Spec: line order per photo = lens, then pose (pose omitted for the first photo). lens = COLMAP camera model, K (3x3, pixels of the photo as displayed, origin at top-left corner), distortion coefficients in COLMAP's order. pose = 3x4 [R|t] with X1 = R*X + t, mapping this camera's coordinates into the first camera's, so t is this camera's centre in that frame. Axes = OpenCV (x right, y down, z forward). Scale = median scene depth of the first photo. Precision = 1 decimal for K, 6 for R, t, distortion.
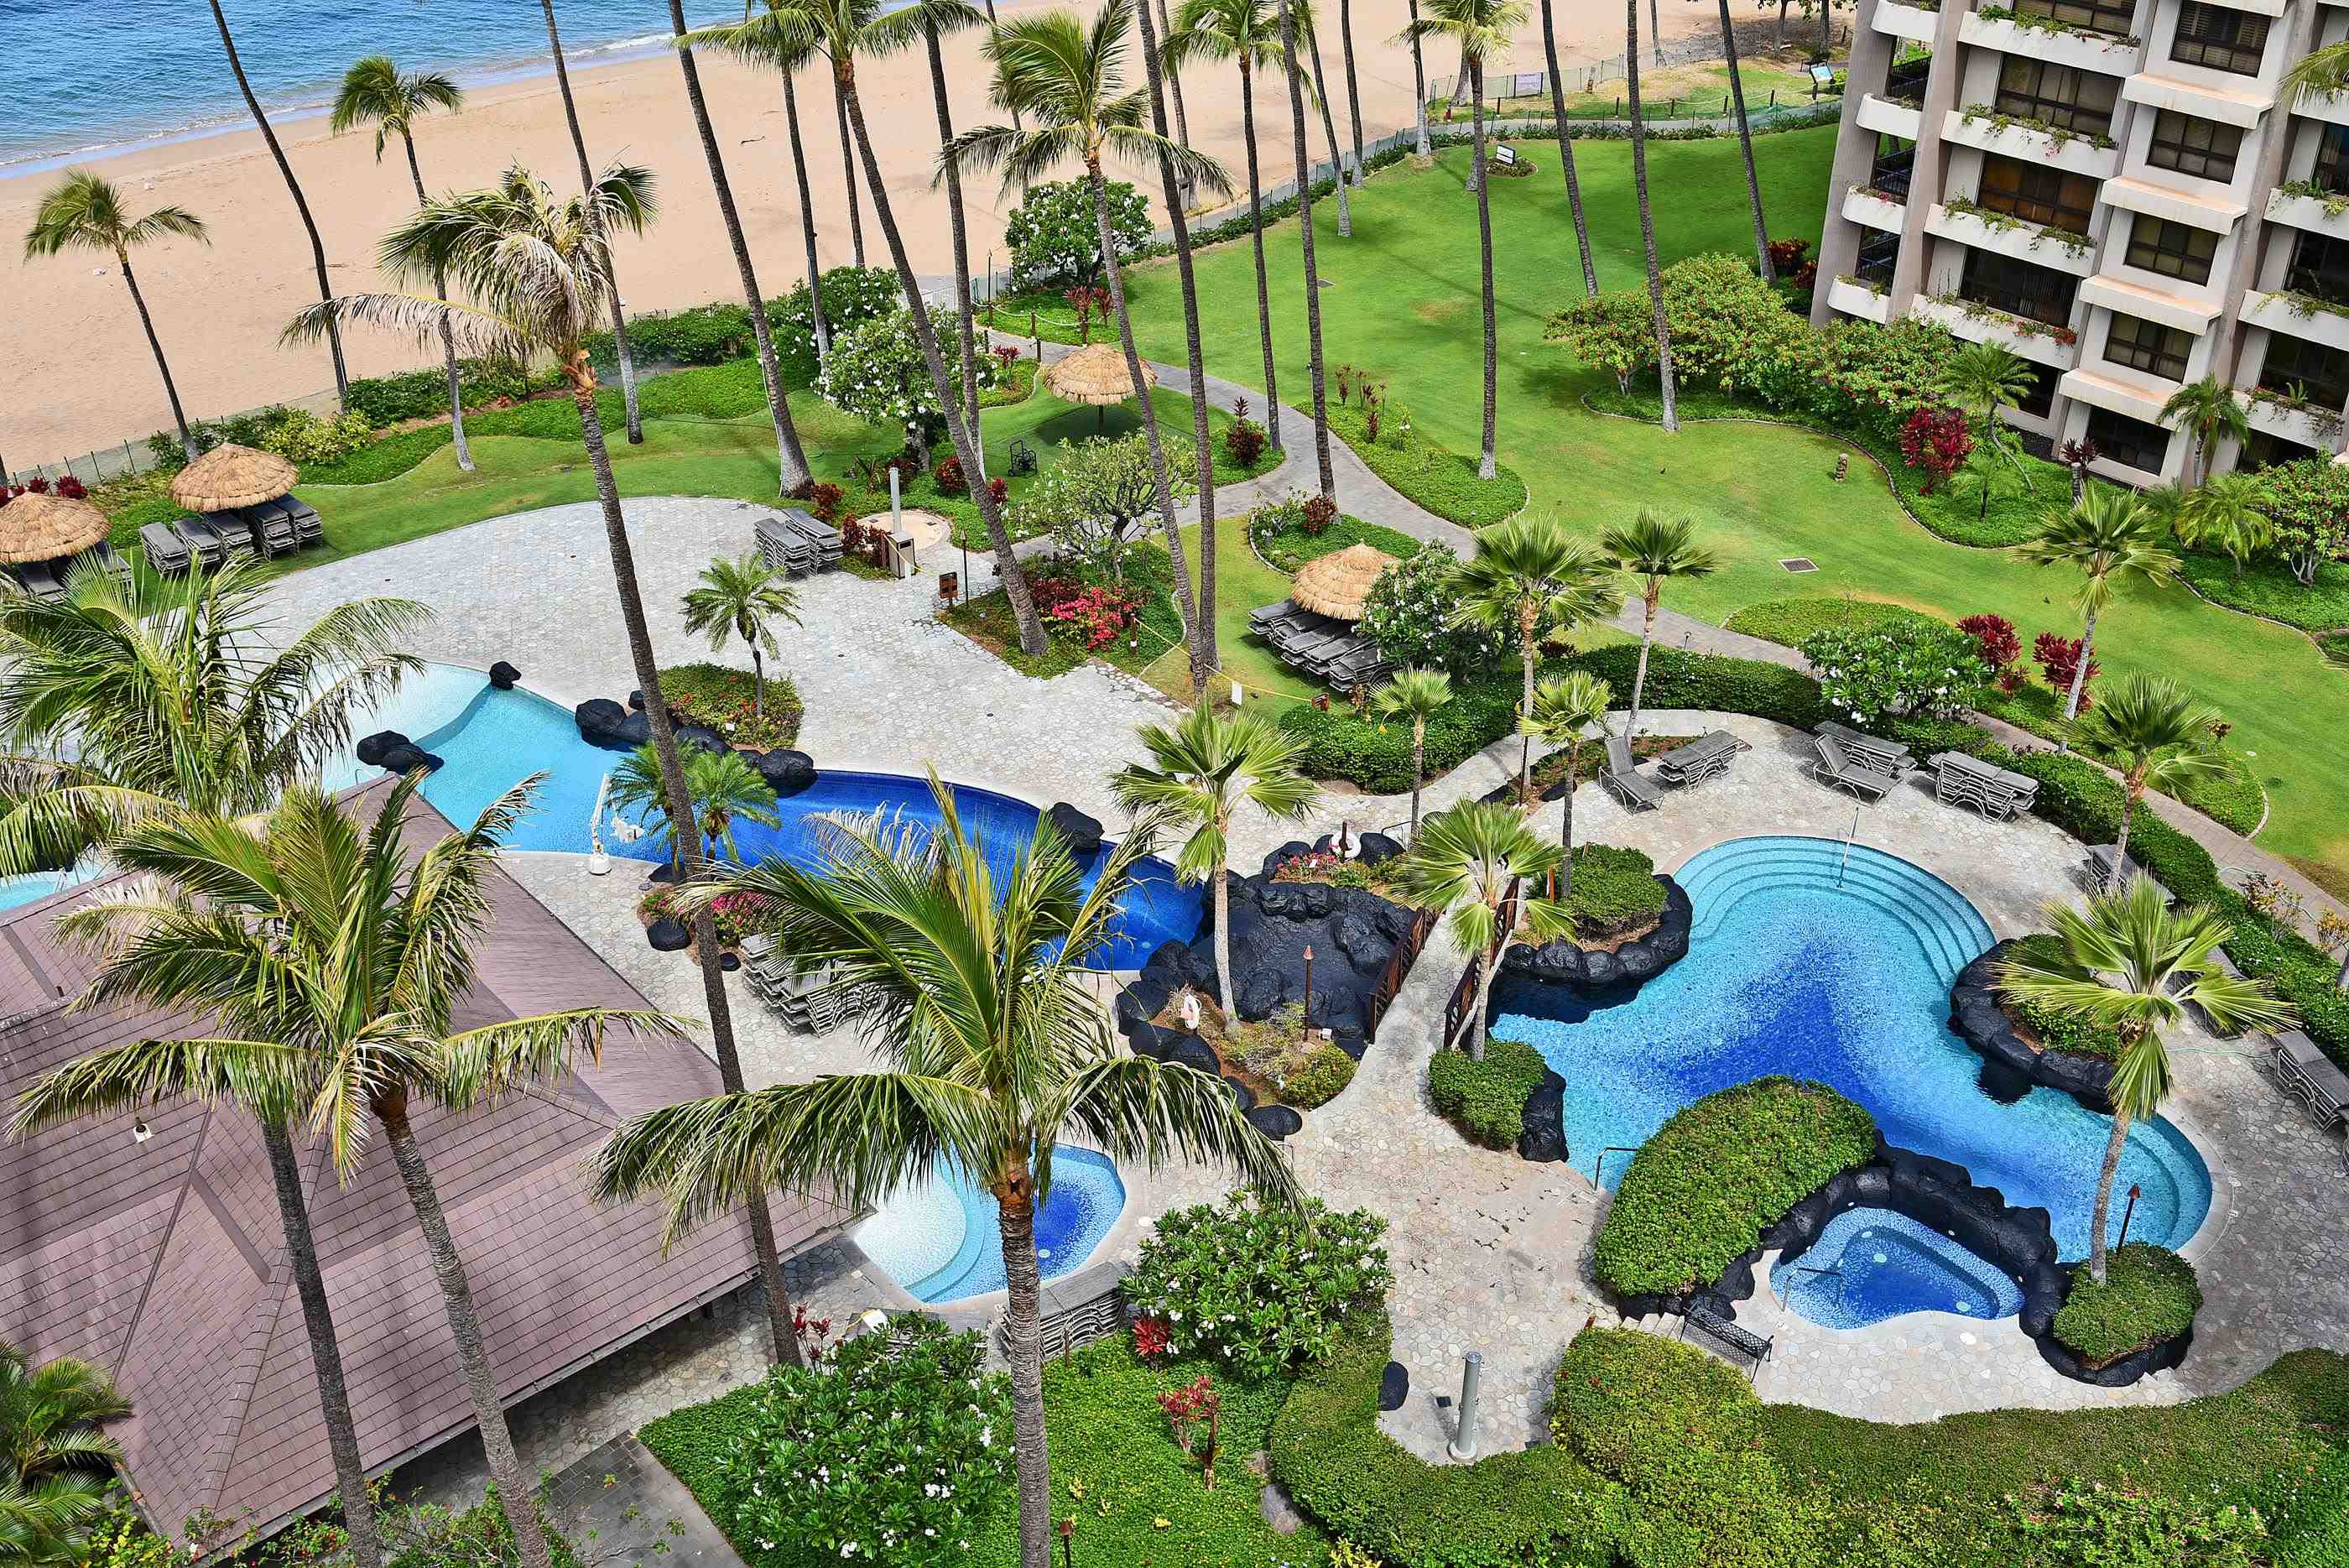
lens RADIAL K [[2198.7, 0, 1176.3], [0, 2198.7, 788.3], [0, 0, 1]] dist [-0.023503, 0.018733]
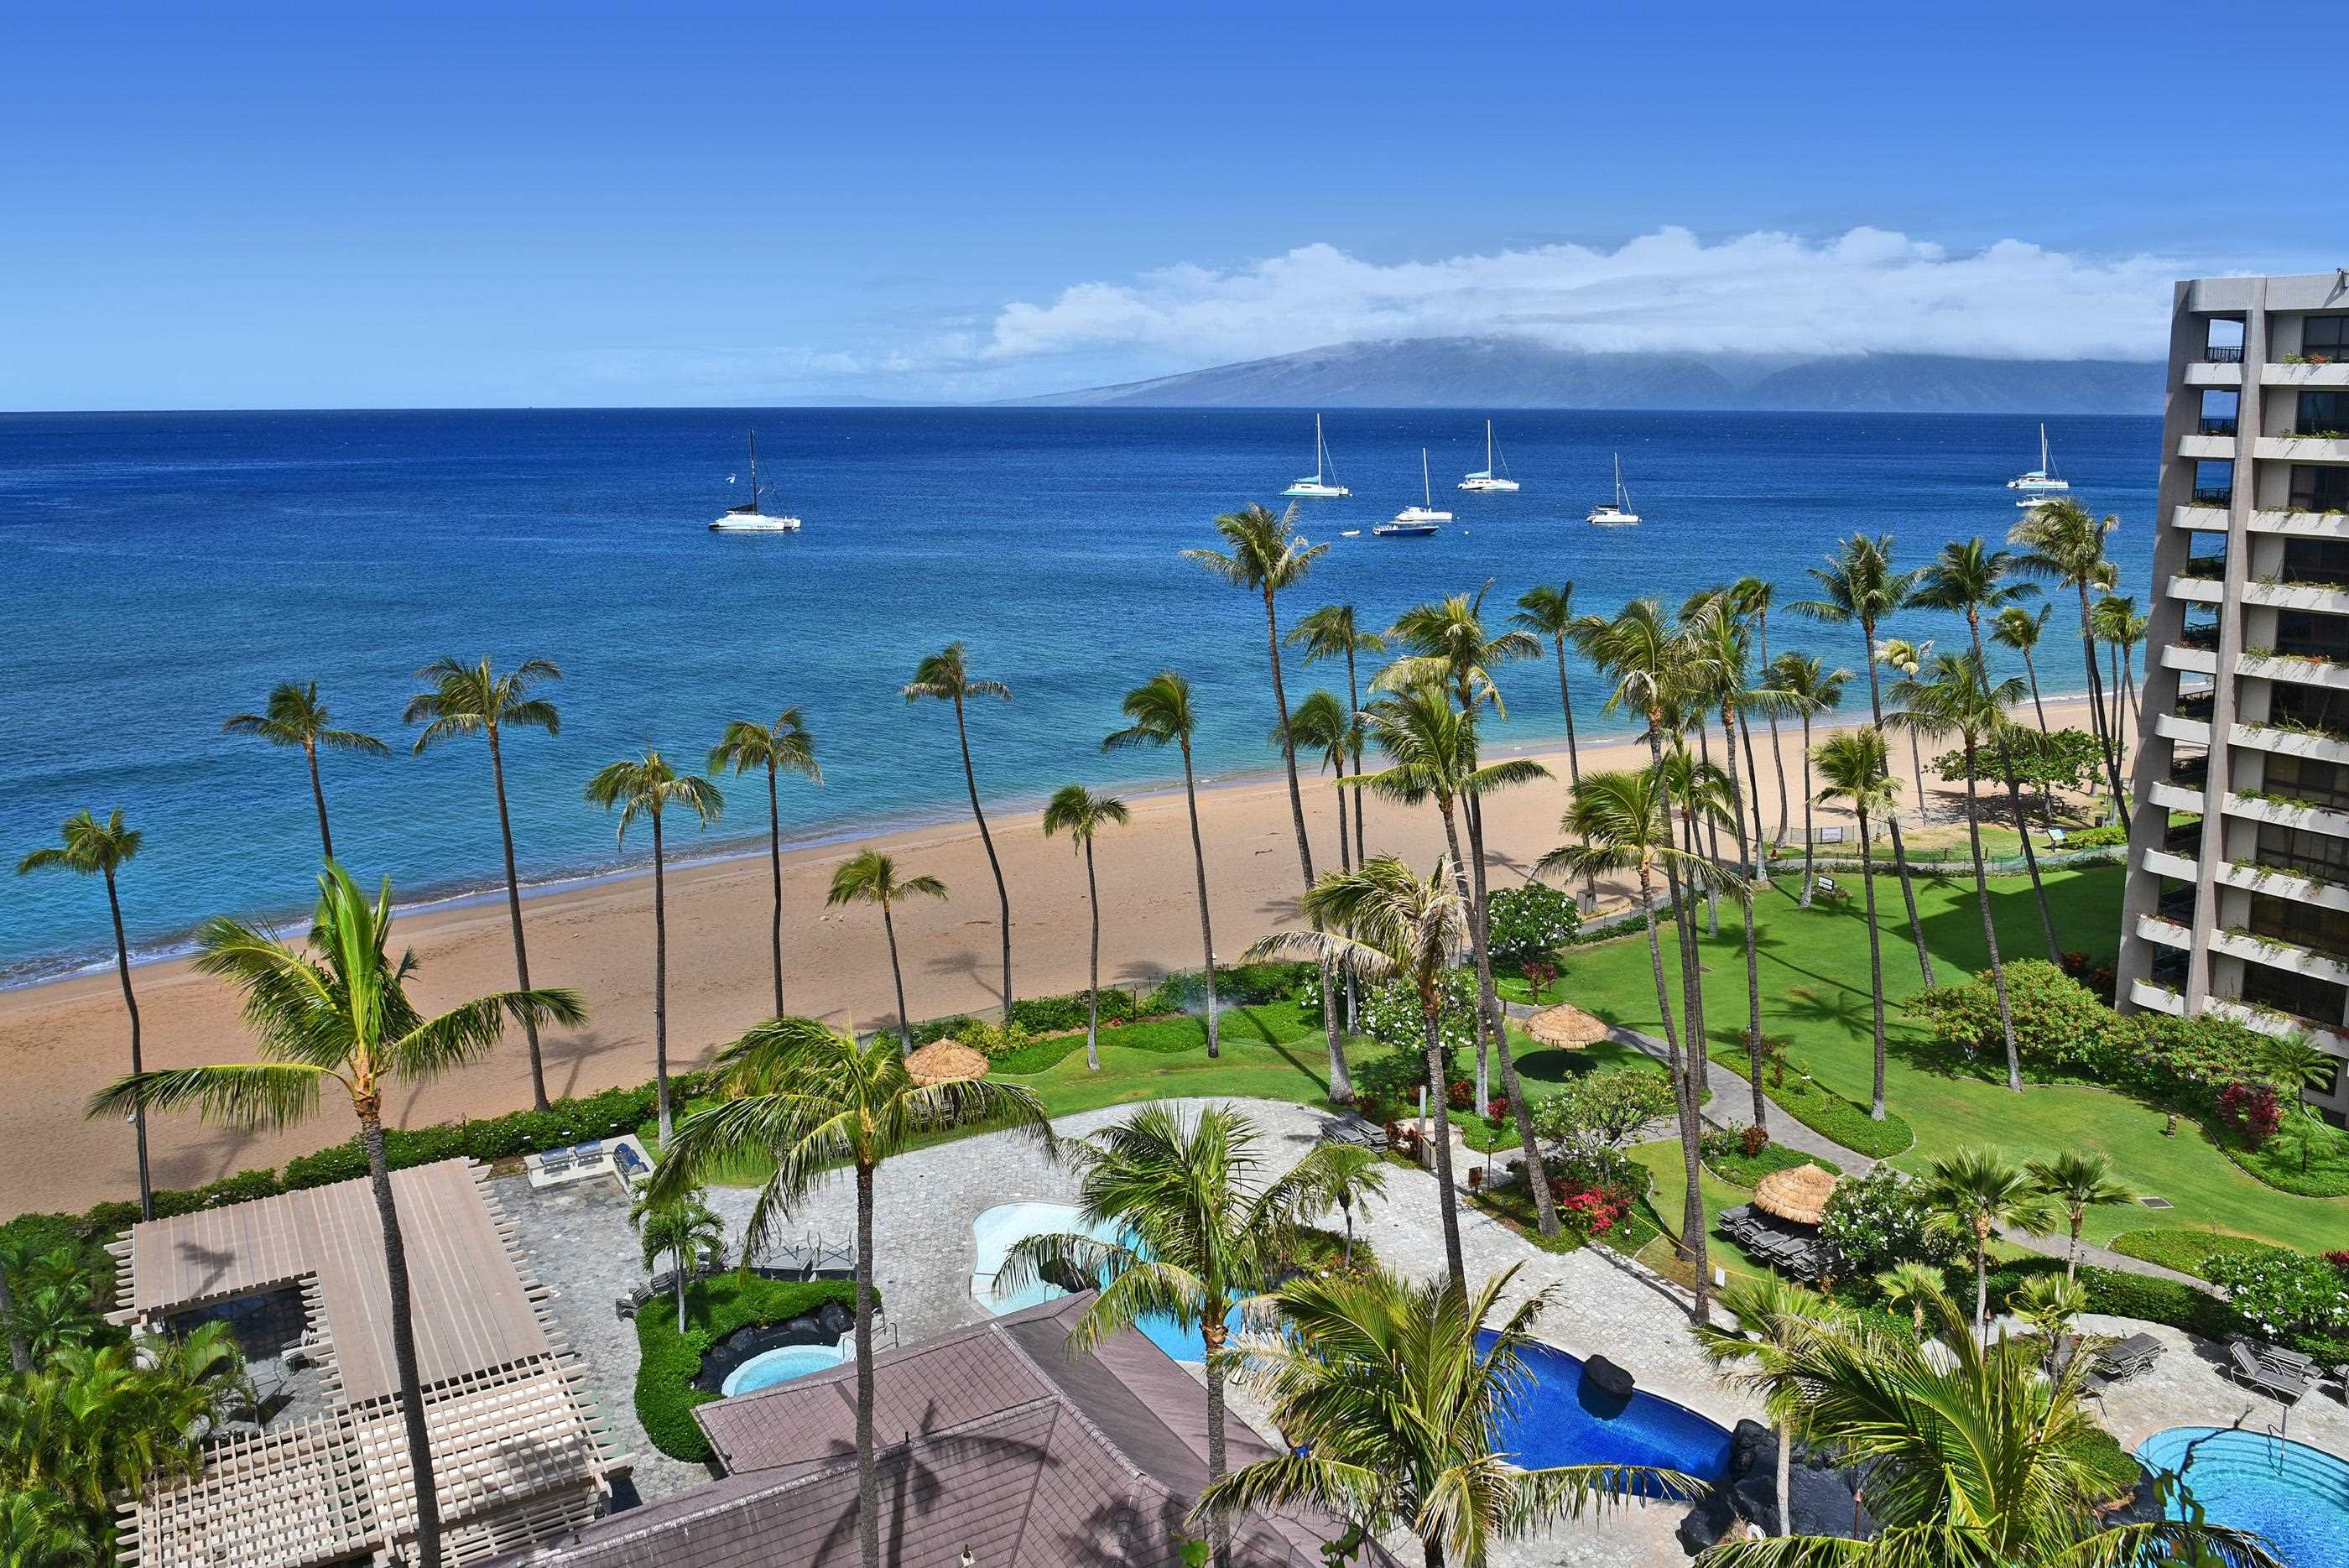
lens RADIAL K [[1634.3, 0, 1173.9], [0, 1634.3, 711.0], [0, 0, 1]] dist [-0.026720, -0.002217]
pose [[0.987871, 0.026659, -0.152969, -0.132445], [-0.081602, 0.927273, -0.365384, 0.020161], [0.132103, 0.373435, 0.918202, -0.031894]]
